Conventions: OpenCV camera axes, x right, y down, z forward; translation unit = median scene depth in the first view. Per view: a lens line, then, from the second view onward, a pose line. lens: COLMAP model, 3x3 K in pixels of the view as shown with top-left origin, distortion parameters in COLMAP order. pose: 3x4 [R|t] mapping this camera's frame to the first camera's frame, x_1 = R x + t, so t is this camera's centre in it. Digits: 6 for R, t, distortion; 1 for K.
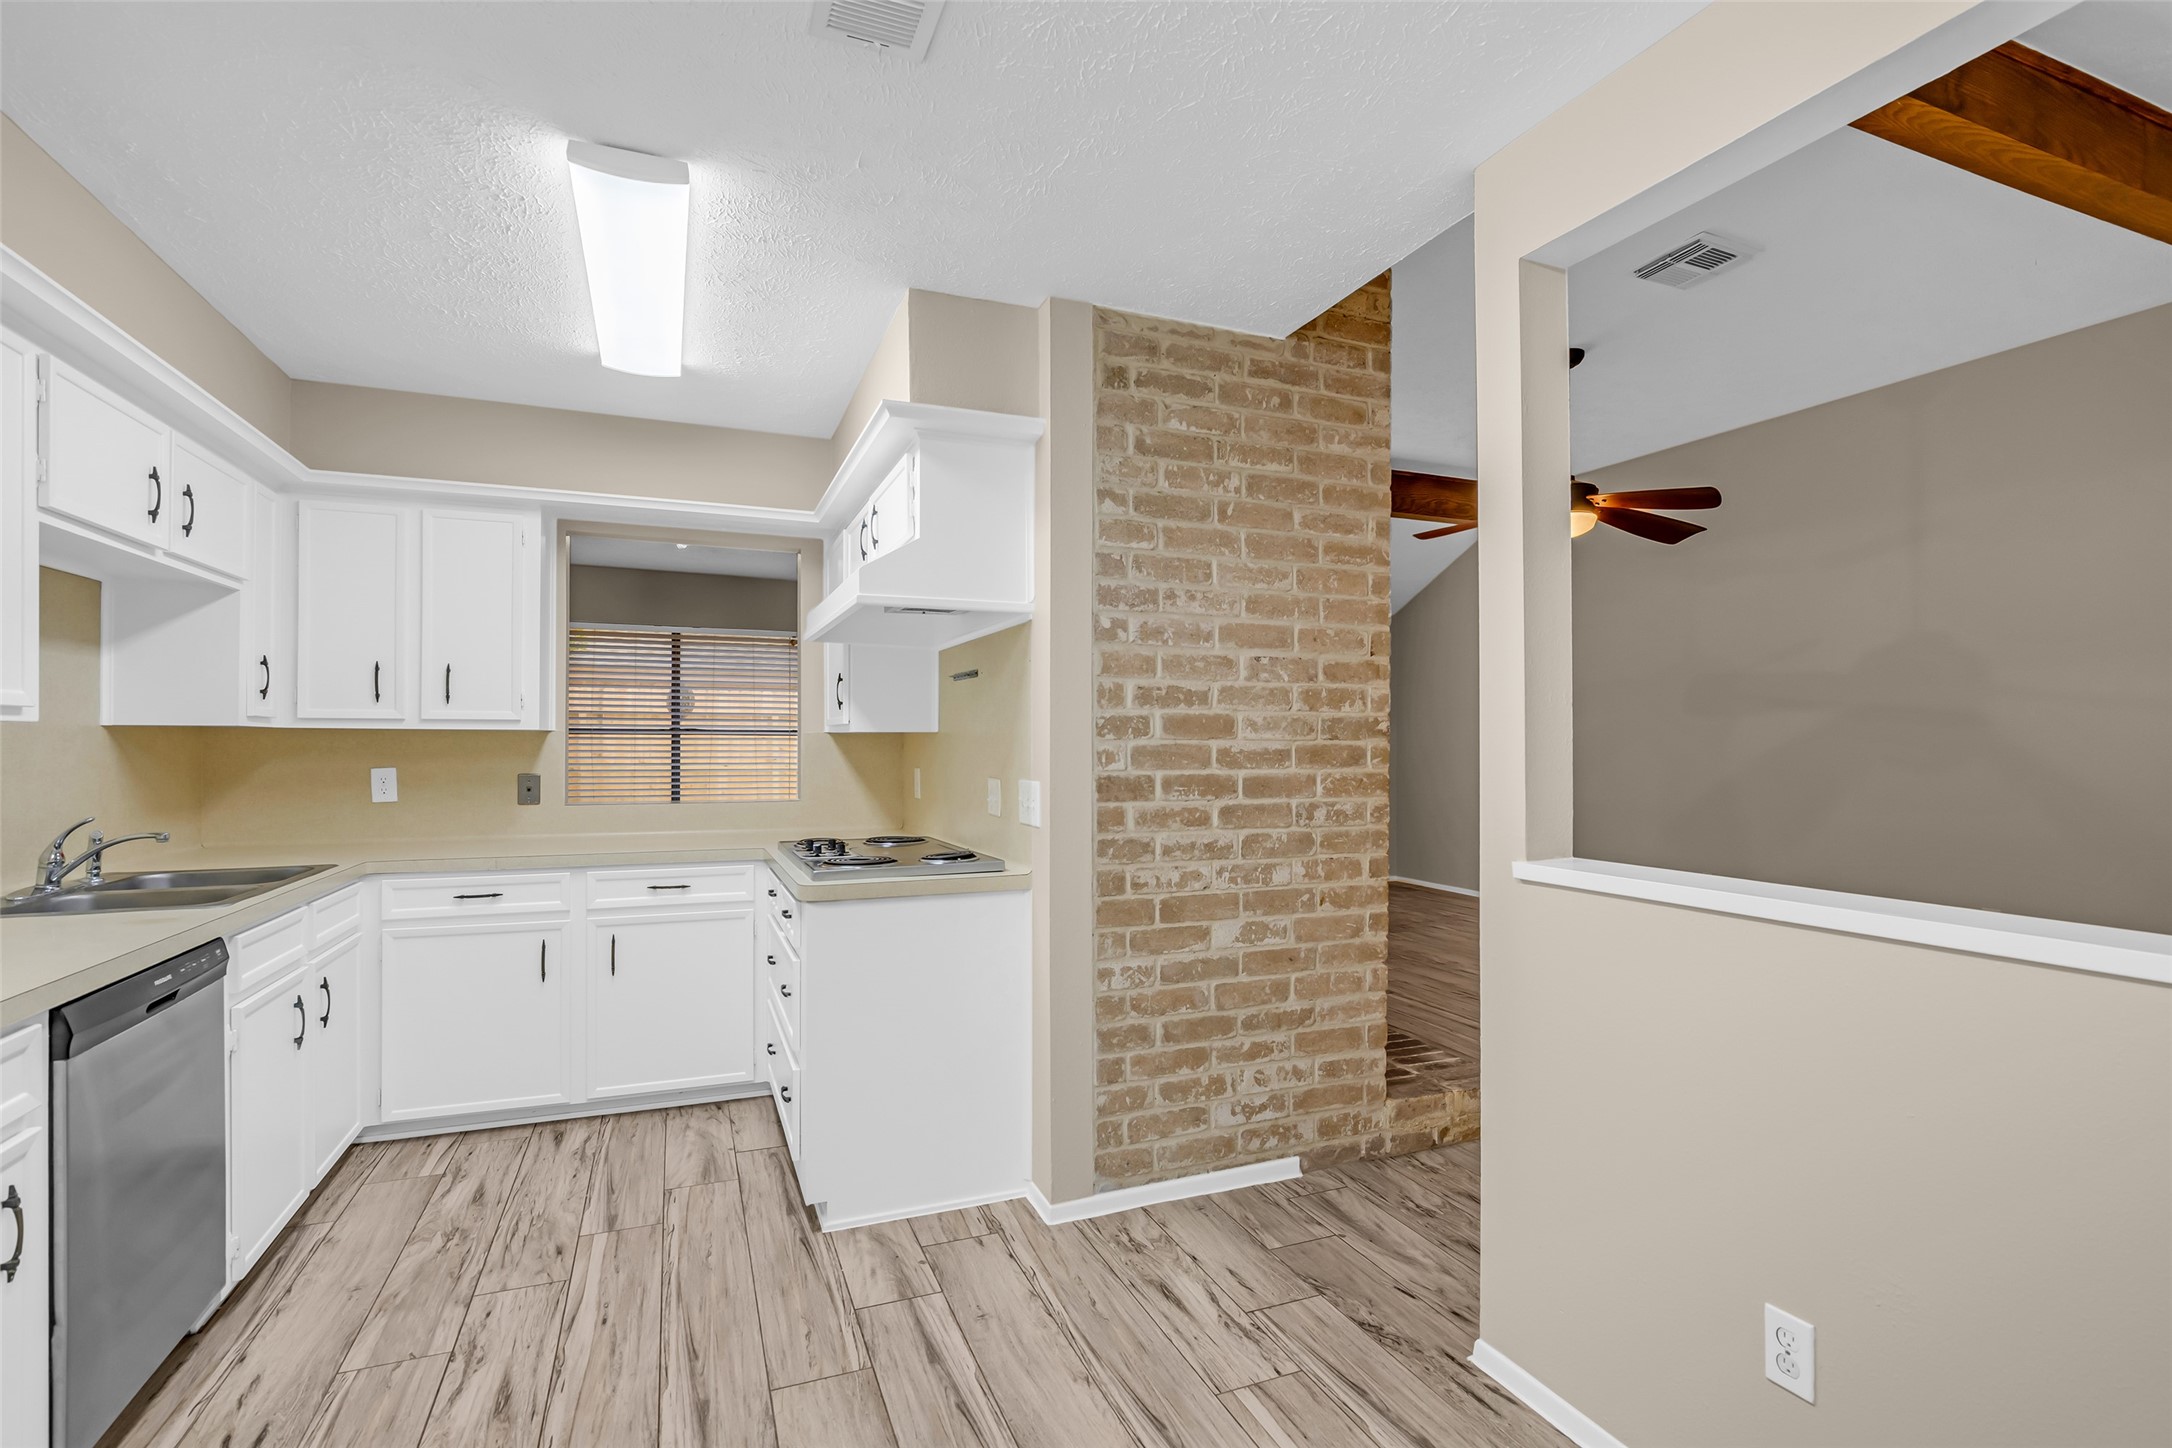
lens RADIAL K [[998.1, 0, 1073.9], [0, 998.1, 718.8], [0, 0, 1]] dist [-0.020075, 0.005960]
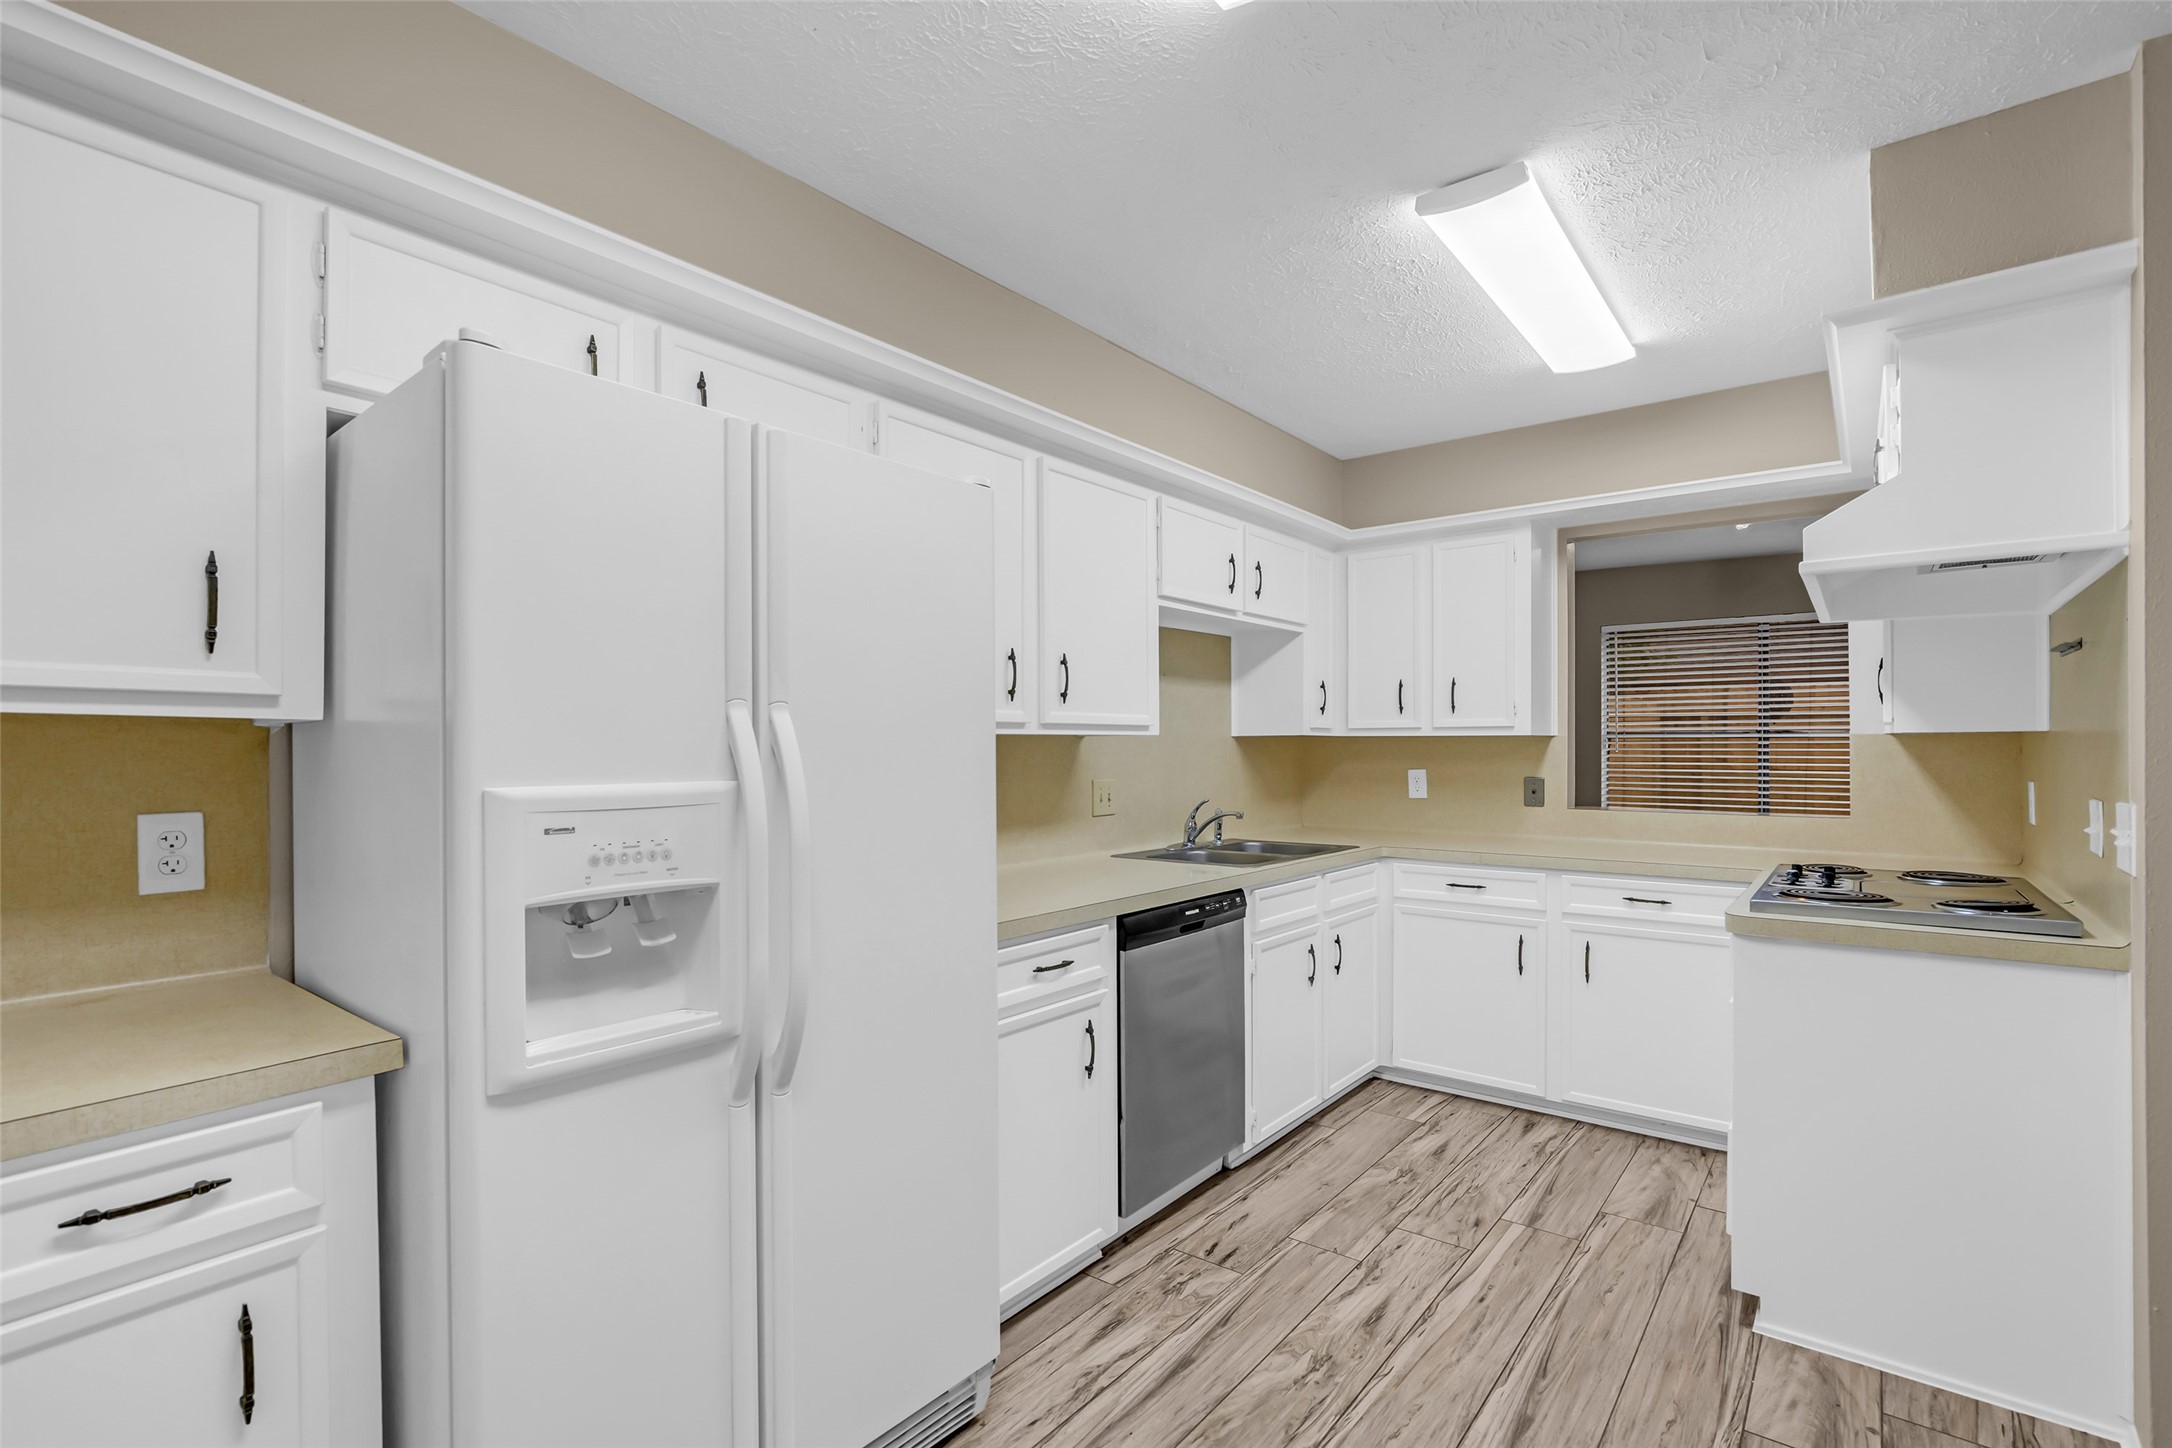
lens RADIAL K [[998.1, 0, 1080.4], [0, 998.1, 726.7], [0, 0, 1]] dist [-0.020075, 0.005960]
pose [[0.488110, -0.020520, -0.872541, 0.192412], [0.023176, 0.999676, -0.010545, 0.002929], [0.872475, -0.015075, 0.488427, 0.098695]]
